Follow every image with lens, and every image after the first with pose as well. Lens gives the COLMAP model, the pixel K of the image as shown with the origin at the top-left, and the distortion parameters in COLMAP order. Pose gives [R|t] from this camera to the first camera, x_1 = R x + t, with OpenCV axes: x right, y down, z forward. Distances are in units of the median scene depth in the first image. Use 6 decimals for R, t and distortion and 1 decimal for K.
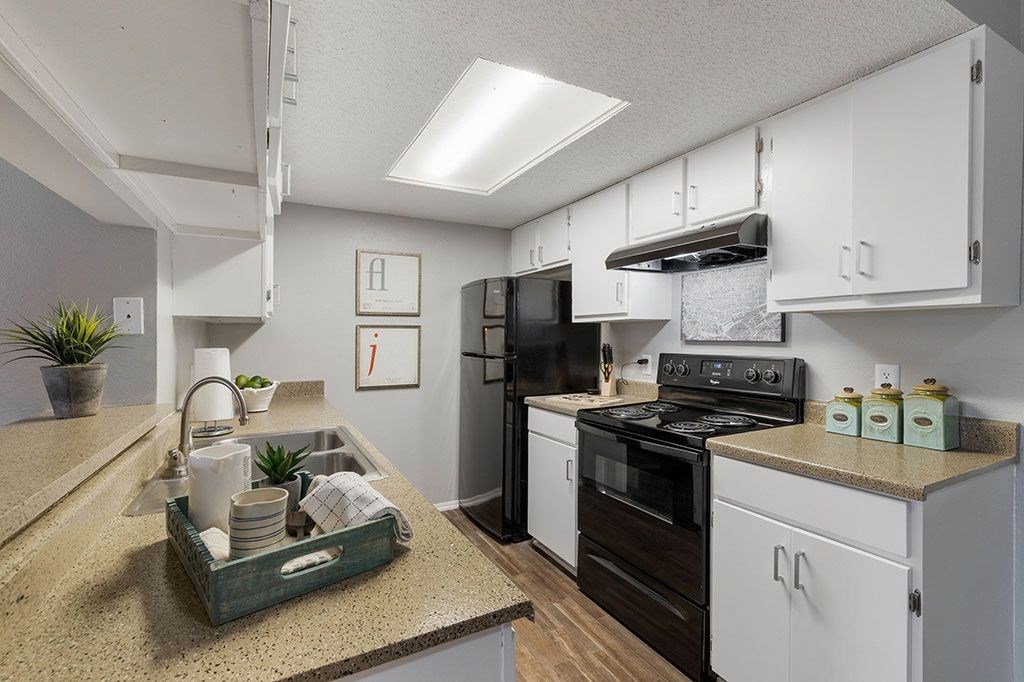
lens RADIAL K [[475.0, 0, 516.2], [0, 475.0, 338.7], [0, 0, 1]] dist [0.003551, 0.000946]
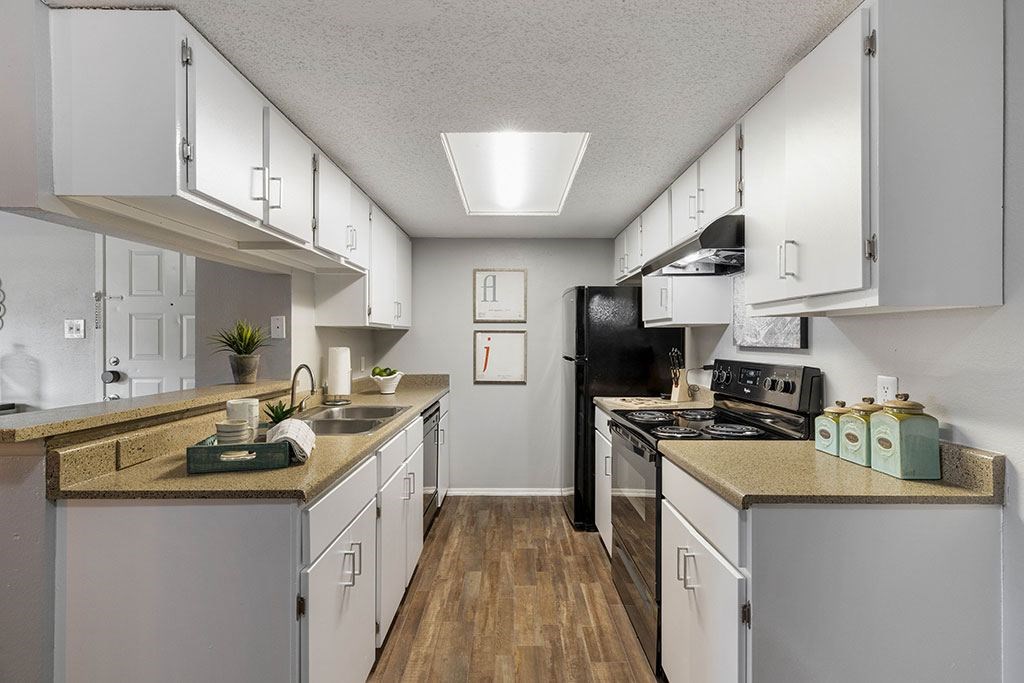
lens RADIAL K [[475.0, 0, 503.3], [0, 475.0, 339.3], [0, 0, 1]] dist [0.003551, 0.000946]
pose [[0.874478, 0.004743, -0.485041, 0.428565], [-0.007806, 0.999960, -0.004296, -0.002041], [0.485002, 0.007543, 0.874481, -0.051387]]
